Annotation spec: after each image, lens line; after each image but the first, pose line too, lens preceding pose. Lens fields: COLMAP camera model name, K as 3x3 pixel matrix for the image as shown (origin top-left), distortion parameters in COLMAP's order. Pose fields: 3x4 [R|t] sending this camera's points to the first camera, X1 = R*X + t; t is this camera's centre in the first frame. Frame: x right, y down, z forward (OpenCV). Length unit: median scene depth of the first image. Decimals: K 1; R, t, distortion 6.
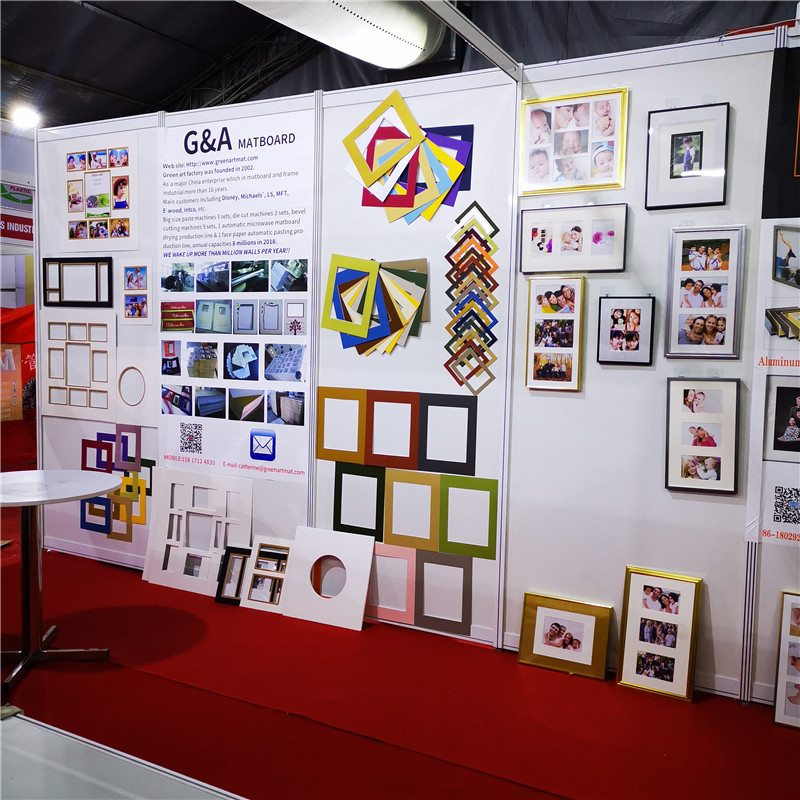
lens RADIAL K [[832.9, 0, 399.7], [0, 832.9, 398.4], [0, 0, 1]] dist [0.037432, 0.000000]
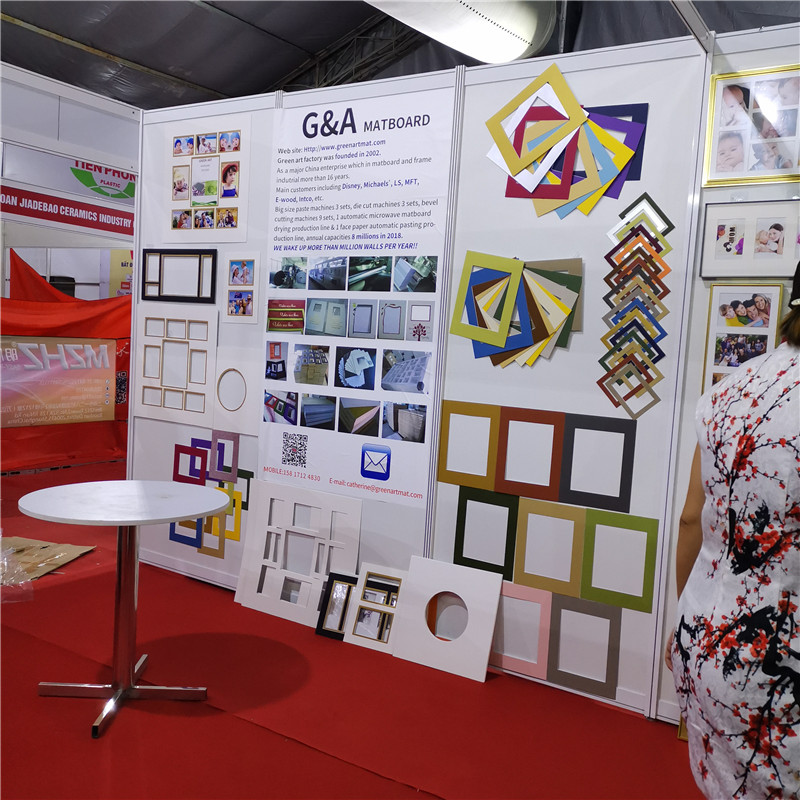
lens RADIAL K [[832.9, 0, 395.5], [0, 832.9, 400.4], [0, 0, 1]] dist [0.037432, 0.000000]
pose [[0.996234, 0.043798, -0.074833, -0.081701], [-0.044328, 0.999002, -0.005431, -0.006760], [0.074520, 0.008728, 0.997181, 0.111951]]
